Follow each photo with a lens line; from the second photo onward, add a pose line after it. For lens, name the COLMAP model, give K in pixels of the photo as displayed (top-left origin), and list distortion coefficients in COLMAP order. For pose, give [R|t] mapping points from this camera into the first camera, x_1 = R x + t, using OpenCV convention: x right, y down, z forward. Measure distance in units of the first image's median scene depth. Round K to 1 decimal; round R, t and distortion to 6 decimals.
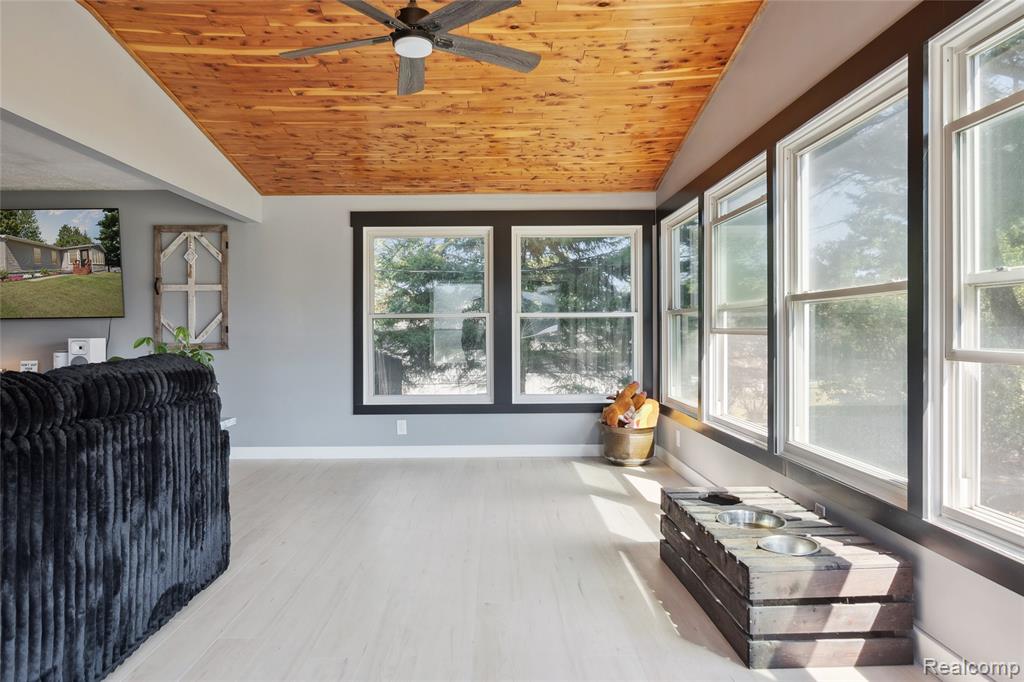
lens RADIAL K [[710.8, 0, 501.1], [0, 710.8, 339.8], [0, 0, 1]] dist [-0.014068, 0.019634]
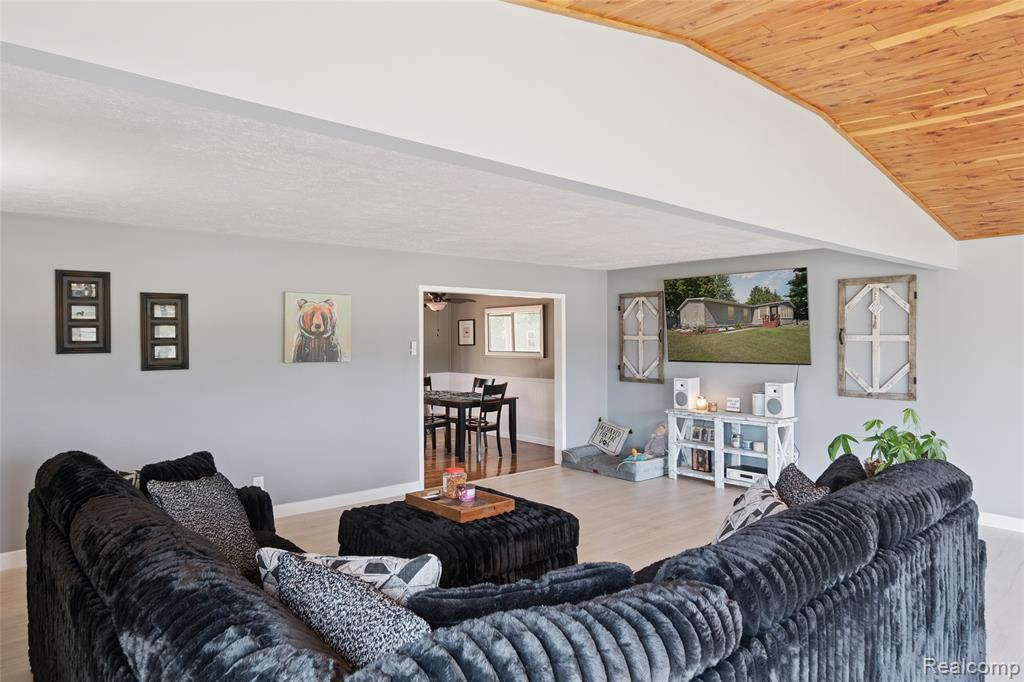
lens RADIAL K [[633.5, 0, 503.8], [0, 633.5, 343.4], [0, 0, 1]] dist [-0.010963, 0.005961]
pose [[0.647499, 0.011653, -0.761977, -0.115484], [-0.009814, 0.999928, 0.006952, -0.088141], [0.762003, 0.002977, 0.647566, -0.006493]]
